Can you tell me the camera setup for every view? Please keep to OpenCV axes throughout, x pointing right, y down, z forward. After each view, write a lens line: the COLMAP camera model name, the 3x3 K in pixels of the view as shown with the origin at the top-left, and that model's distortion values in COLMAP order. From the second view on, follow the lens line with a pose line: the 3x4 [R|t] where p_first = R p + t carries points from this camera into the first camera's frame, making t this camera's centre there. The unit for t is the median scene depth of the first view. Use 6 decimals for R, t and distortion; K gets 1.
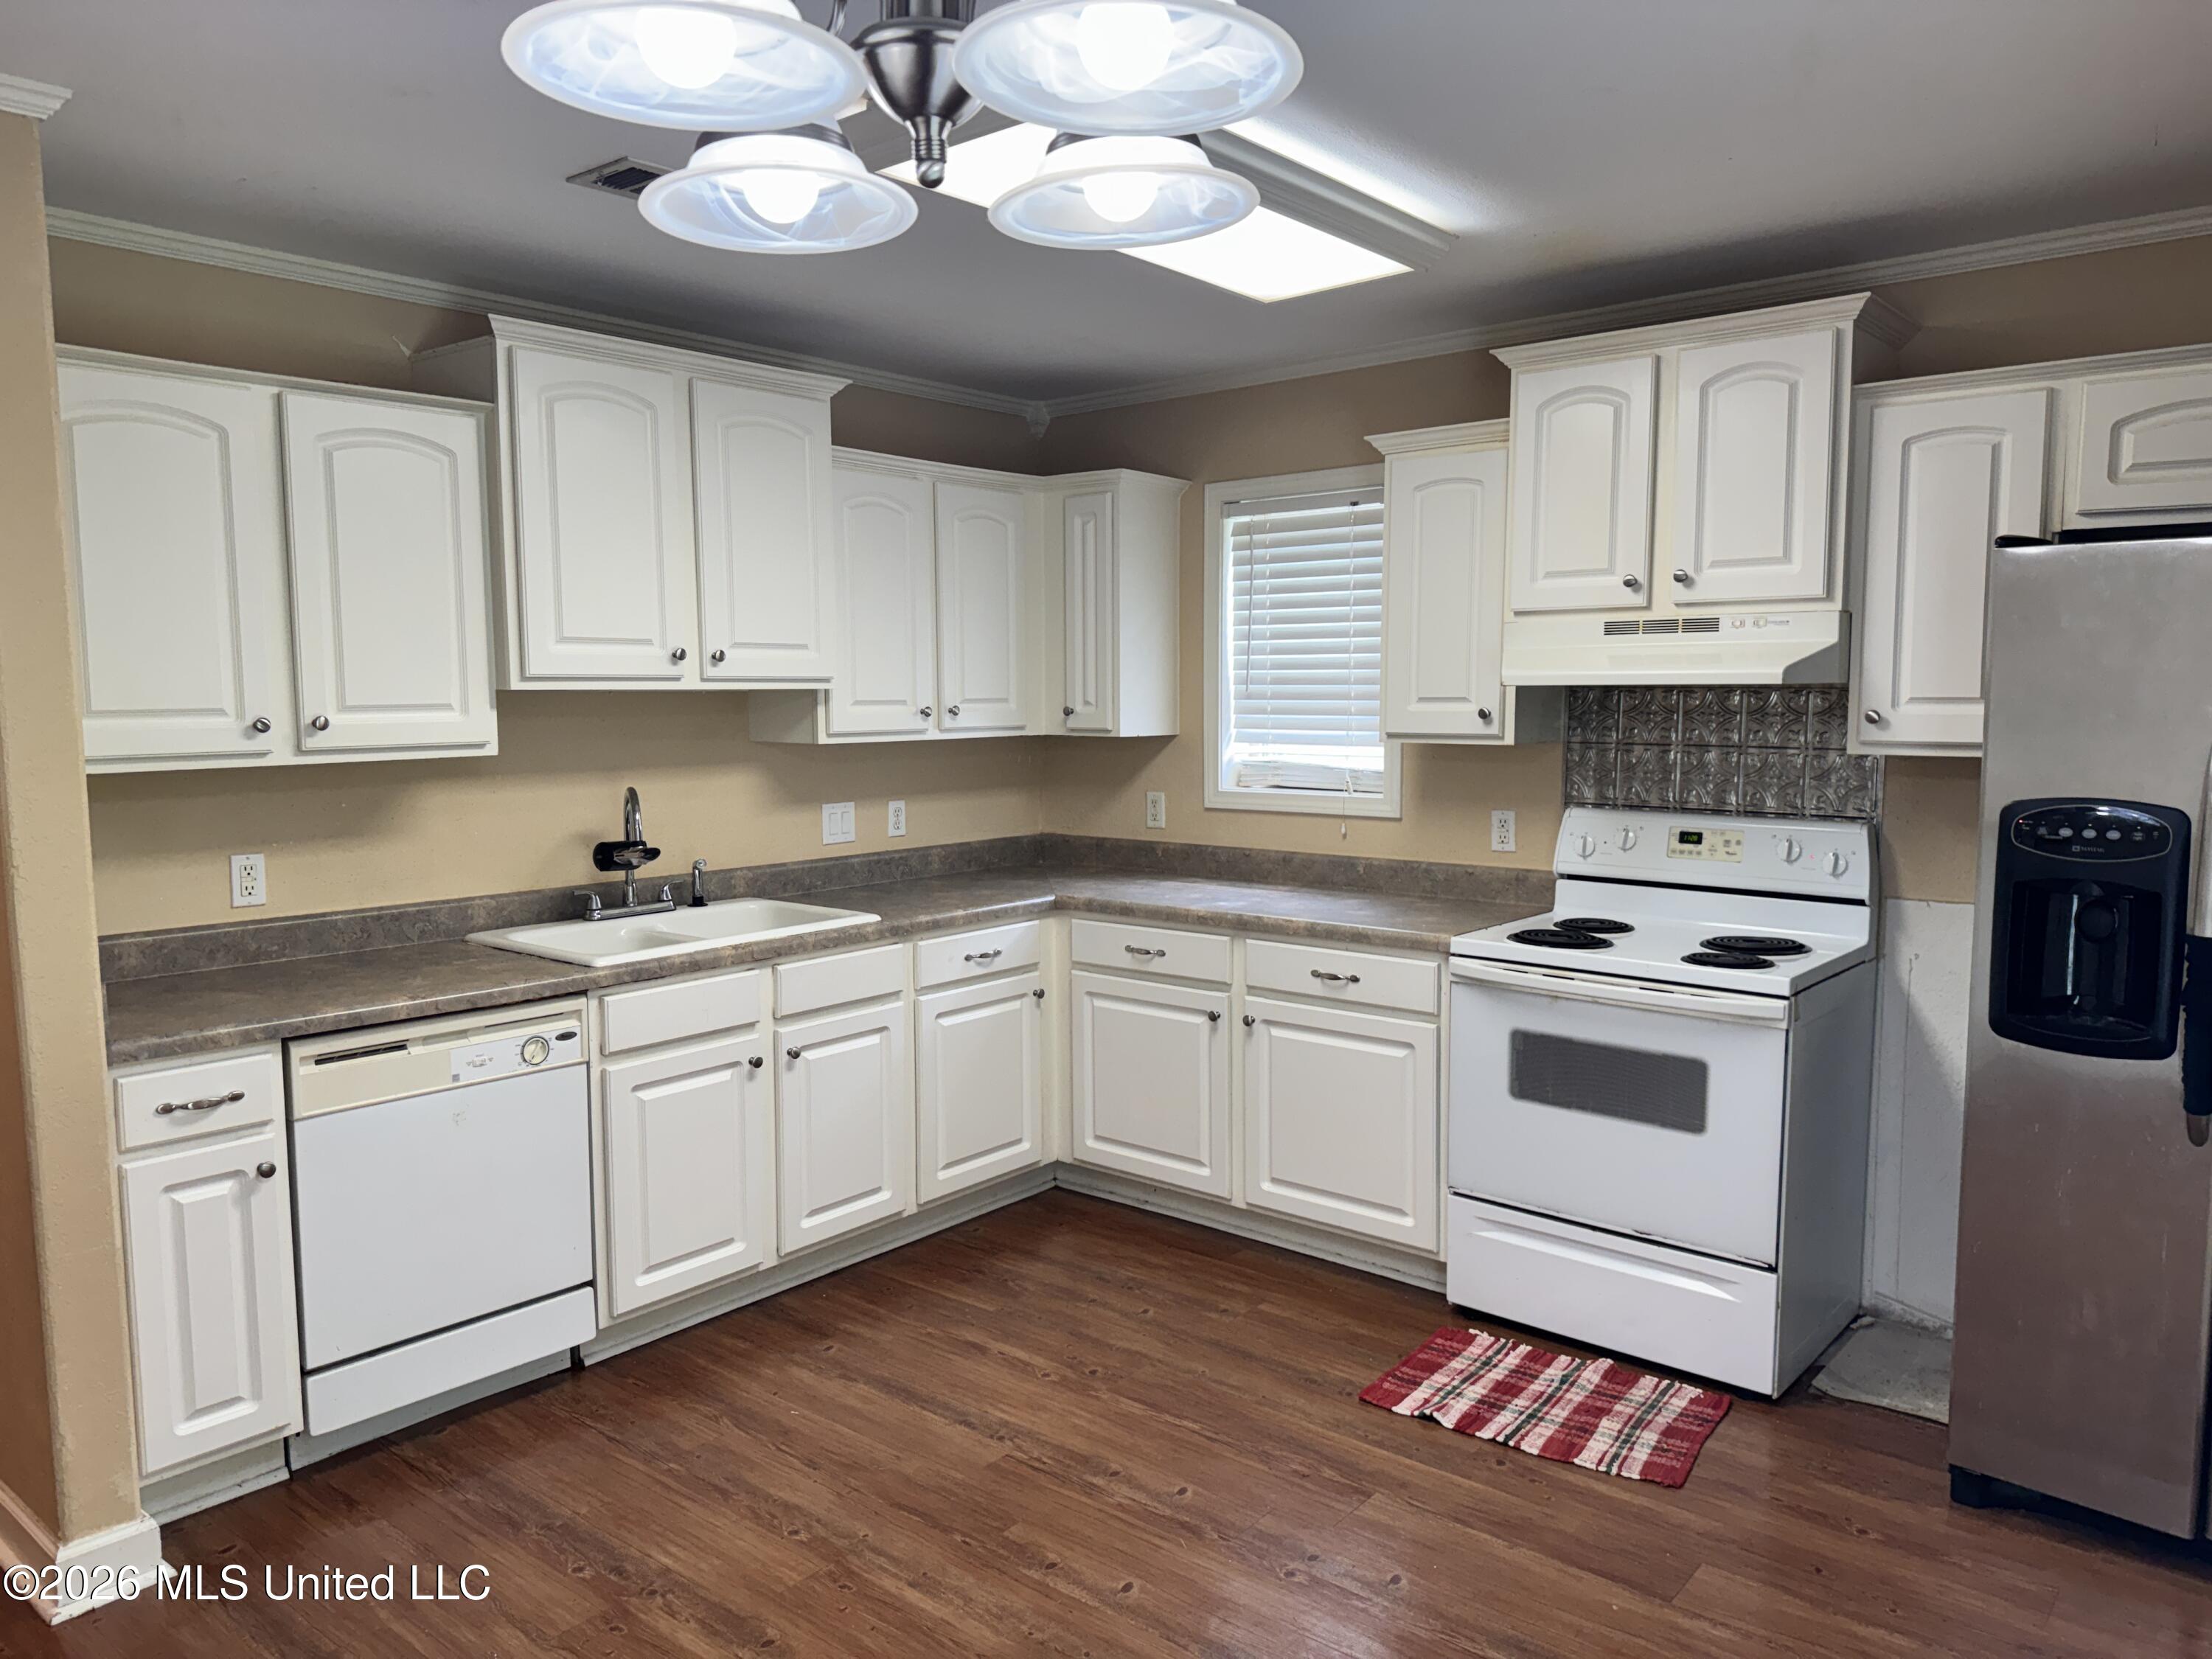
lens RADIAL K [[1554.9, 0, 1118.7], [0, 1554.9, 834.1], [0, 0, 1]] dist [0.042815, -0.043223]
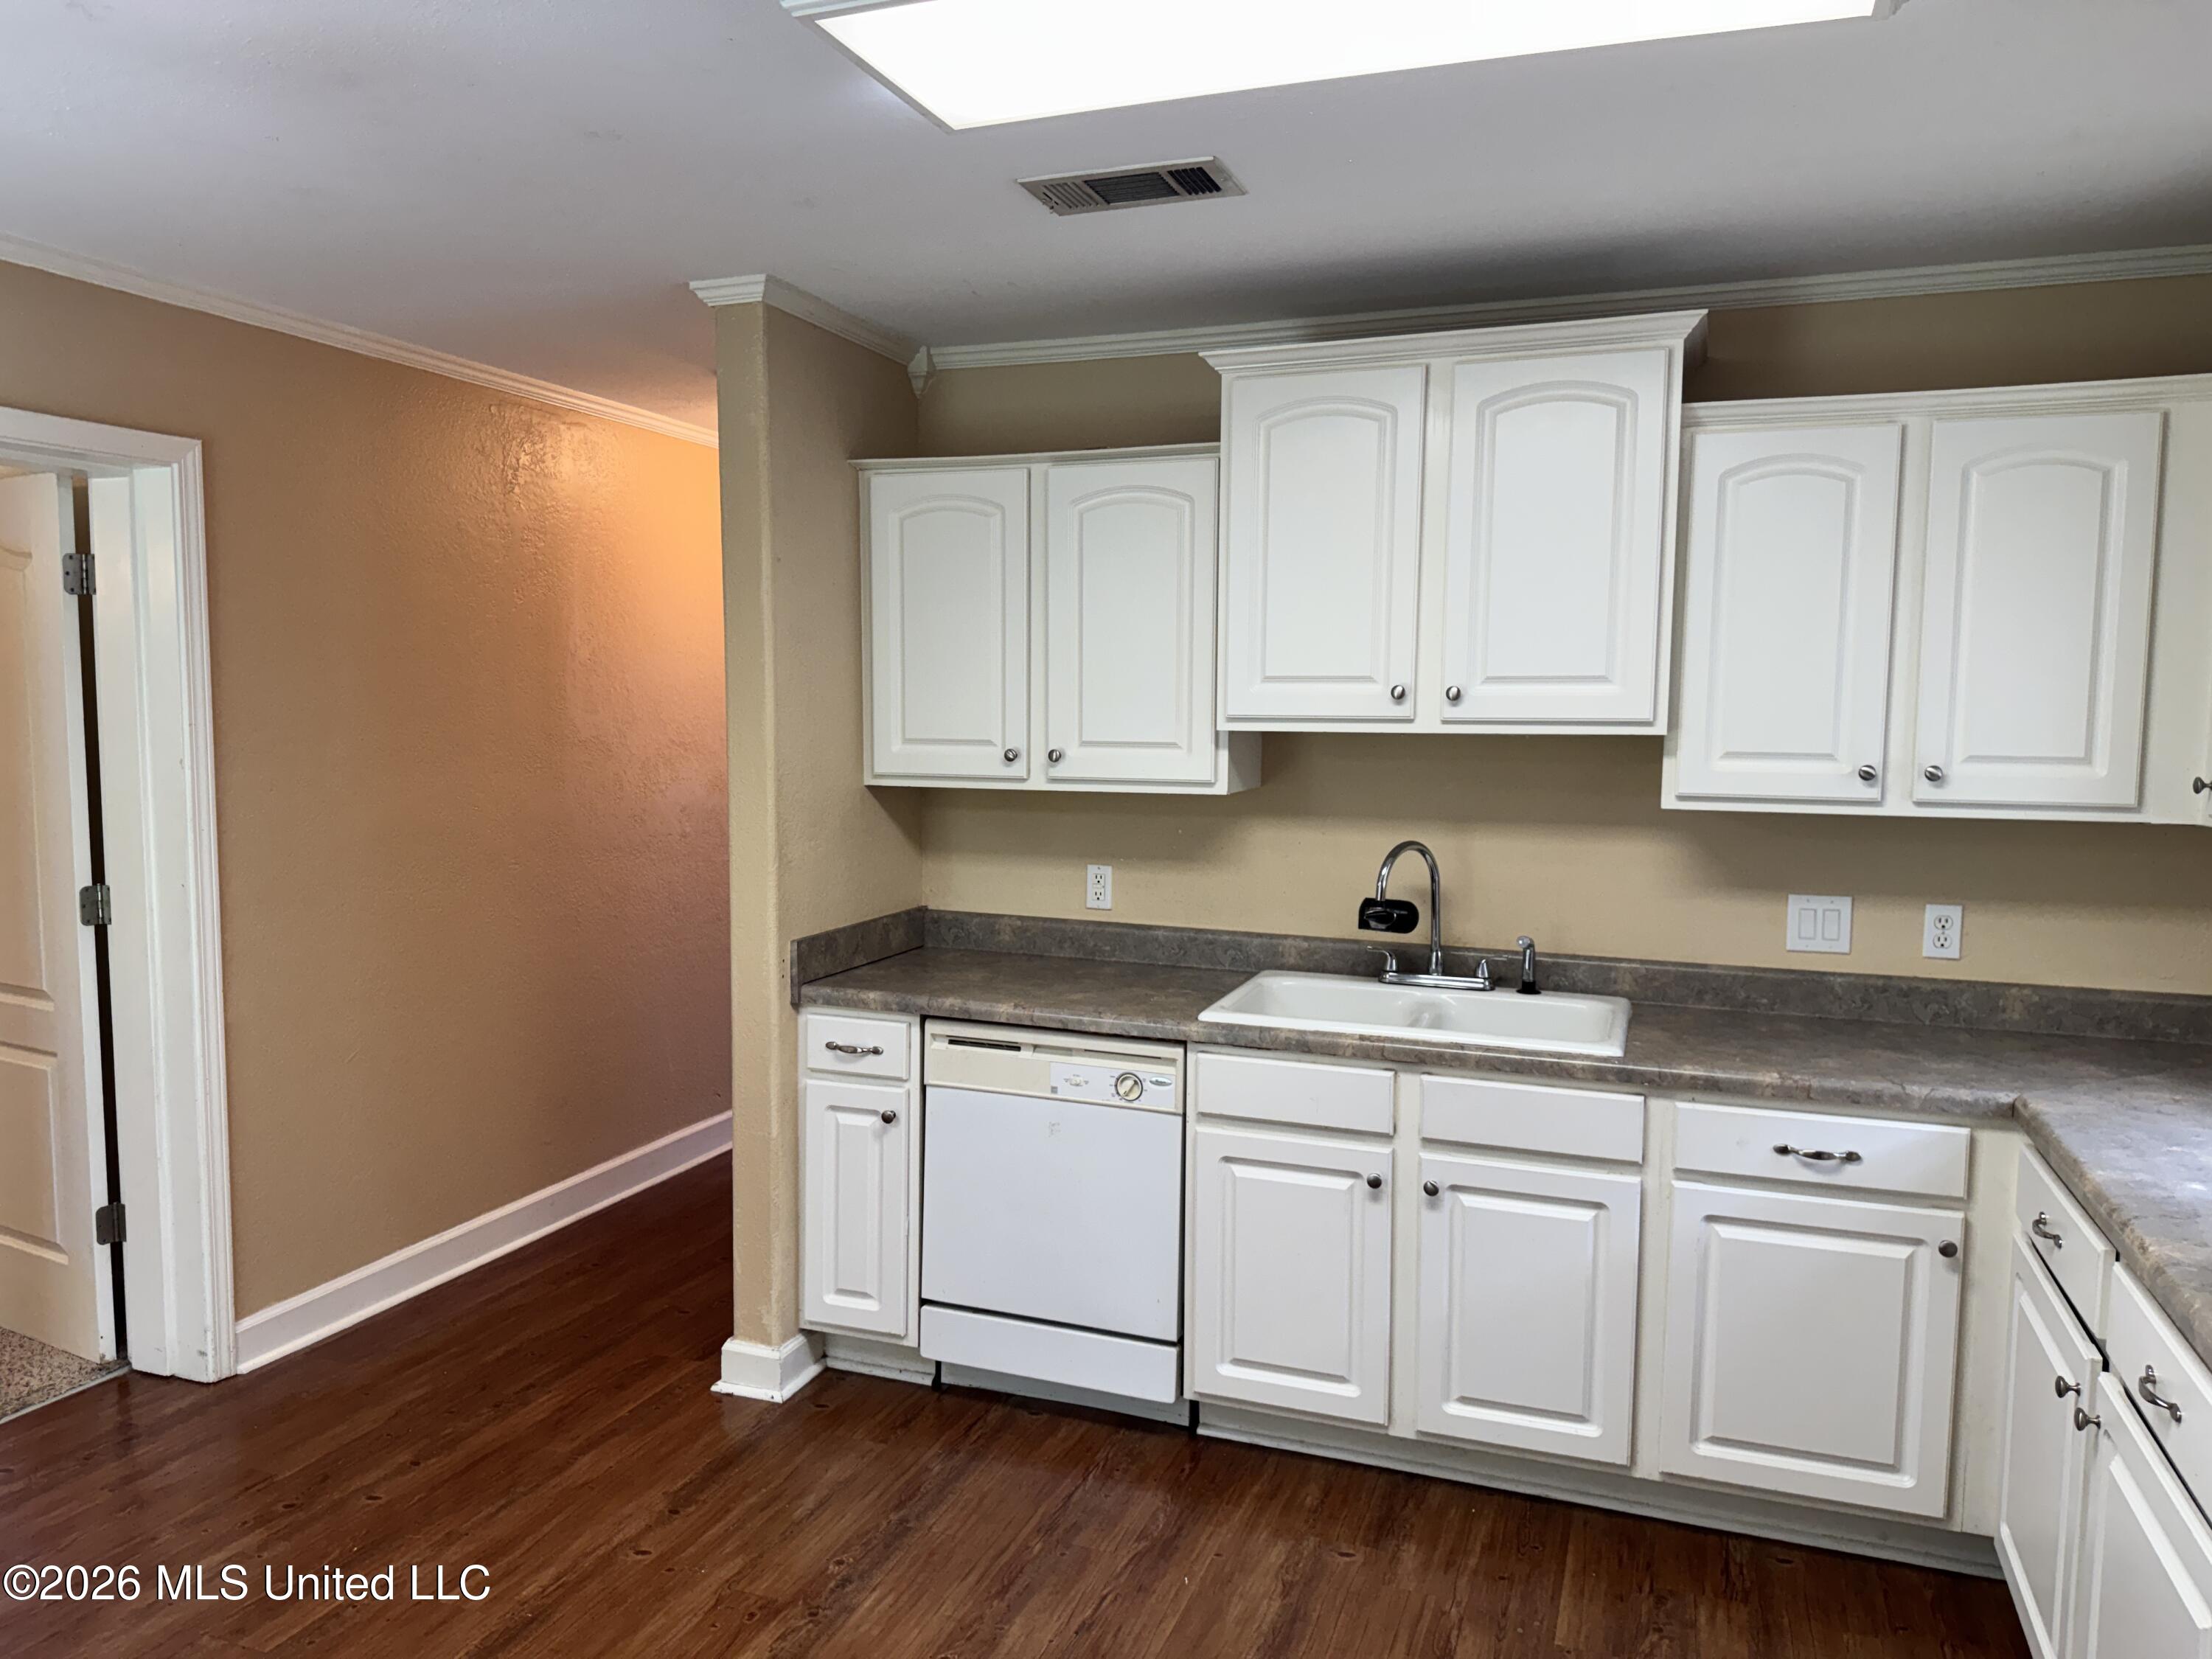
lens RADIAL K [[1554.9, 0, 1107.2], [0, 1554.9, 818.0], [0, 0, 1]] dist [0.042815, -0.043223]
pose [[0.321150, 0.076971, -0.943895, 0.527344], [-0.102696, 0.993645, 0.046086, -0.074735], [0.941444, 0.082134, 0.327013, 0.618732]]
